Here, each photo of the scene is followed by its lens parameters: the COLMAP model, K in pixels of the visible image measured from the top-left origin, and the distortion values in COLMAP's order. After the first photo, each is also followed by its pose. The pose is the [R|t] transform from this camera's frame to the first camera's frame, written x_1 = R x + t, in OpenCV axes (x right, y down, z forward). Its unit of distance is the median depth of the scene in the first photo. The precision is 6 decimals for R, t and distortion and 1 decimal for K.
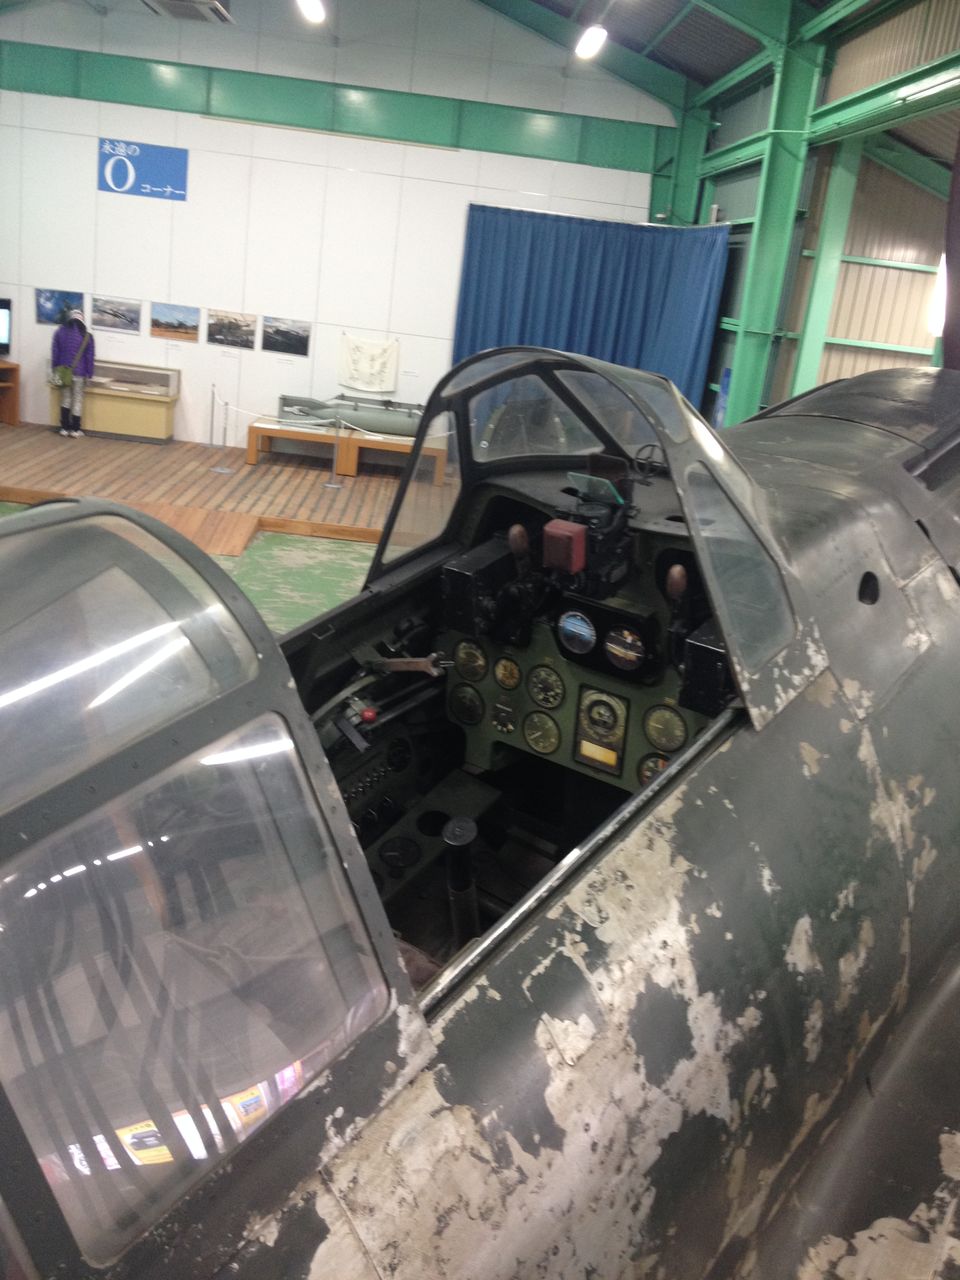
lens RADIAL K [[1215.7, 0, 464.2], [0, 1215.7, 597.3], [0, 0, 1]] dist [0.033882, 0.000000]
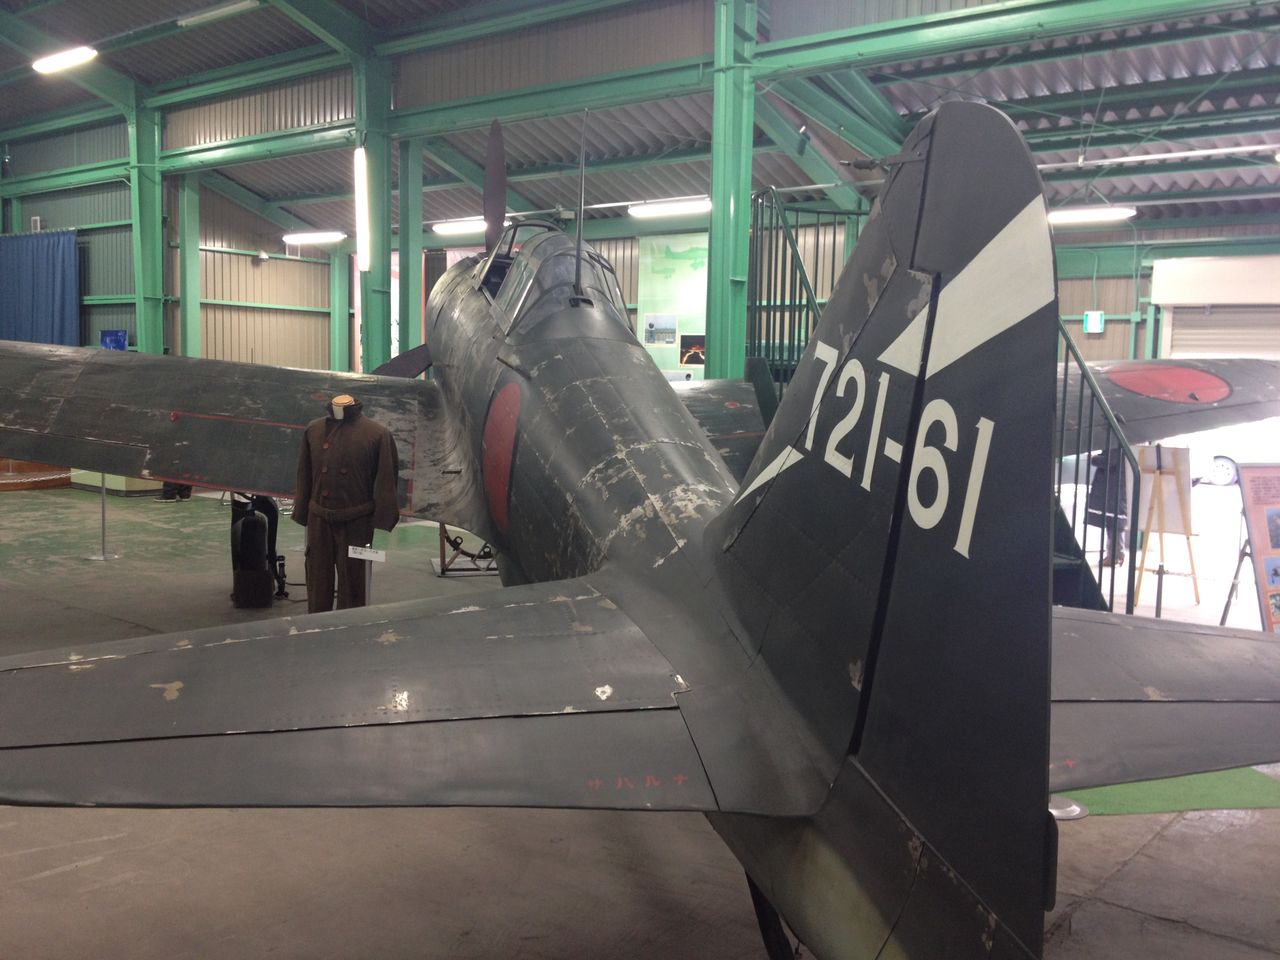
lens RADIAL K [[1215.7, 0, 636.7], [0, 1215.7, 476.7], [0, 0, 1]] dist [0.033882, 0.000000]
pose [[0.640349, -0.158373, 0.751579, -0.428327], [0.246095, 0.969231, -0.005437, 0.115800], [-0.727592, 0.188441, 0.659621, -0.283263]]
